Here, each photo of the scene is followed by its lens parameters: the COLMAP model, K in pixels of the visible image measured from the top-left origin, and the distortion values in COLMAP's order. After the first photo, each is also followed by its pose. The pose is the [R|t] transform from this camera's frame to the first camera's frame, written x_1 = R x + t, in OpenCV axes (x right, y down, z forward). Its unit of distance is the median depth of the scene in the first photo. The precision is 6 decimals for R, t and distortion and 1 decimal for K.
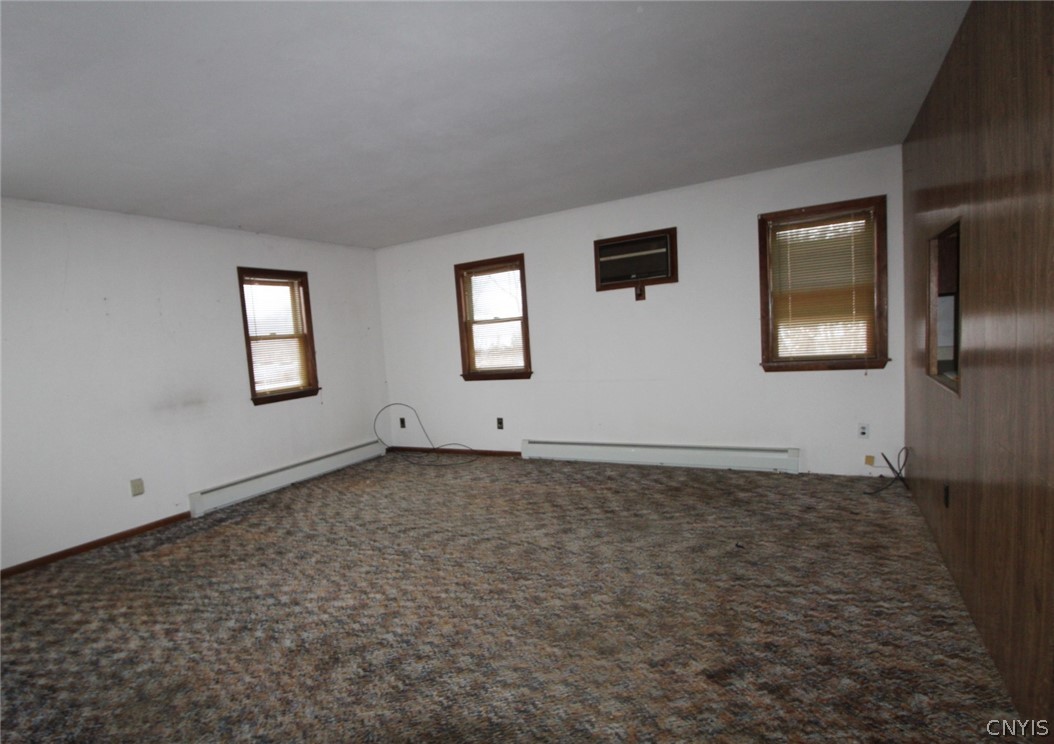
lens RADIAL K [[554.9, 0, 446.9], [0, 554.9, 381.4], [0, 0, 1]] dist [-0.001434, -0.012542]
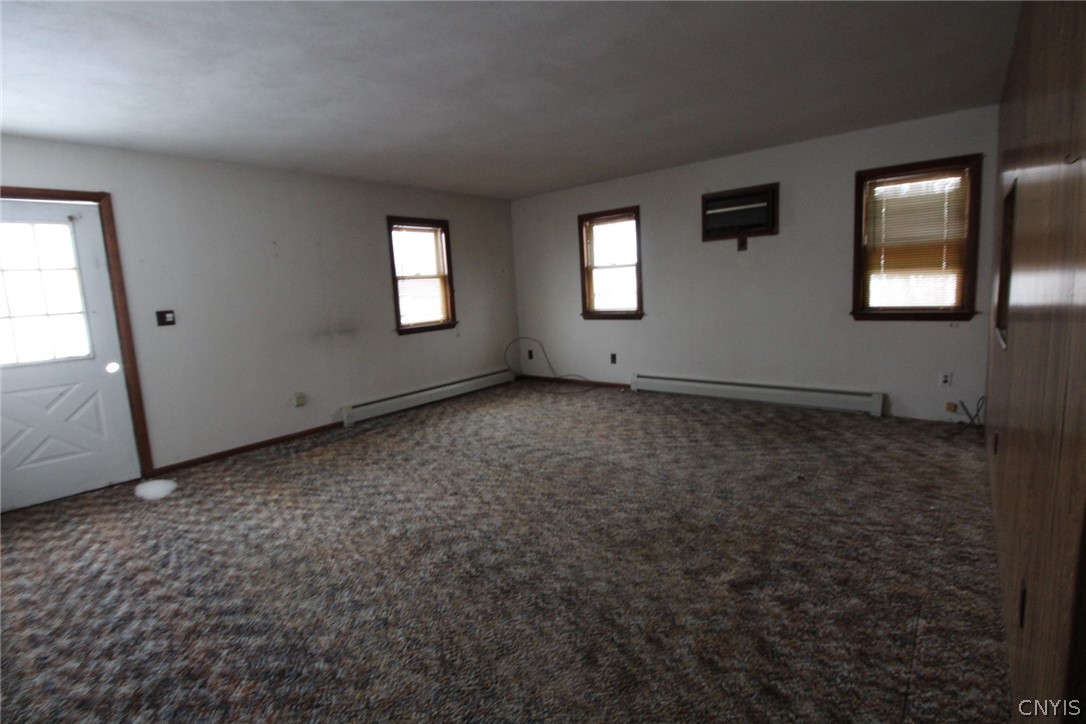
lens RADIAL K [[496.4, 0, 543.2], [0, 496.4, 344.6], [0, 0, 1]] dist [-0.001035, -0.013628]
pose [[0.994009, 0.035987, -0.103208, 0.109758], [-0.030349, 0.997987, 0.055686, -0.008065], [0.105004, -0.052220, 0.993100, -0.024381]]
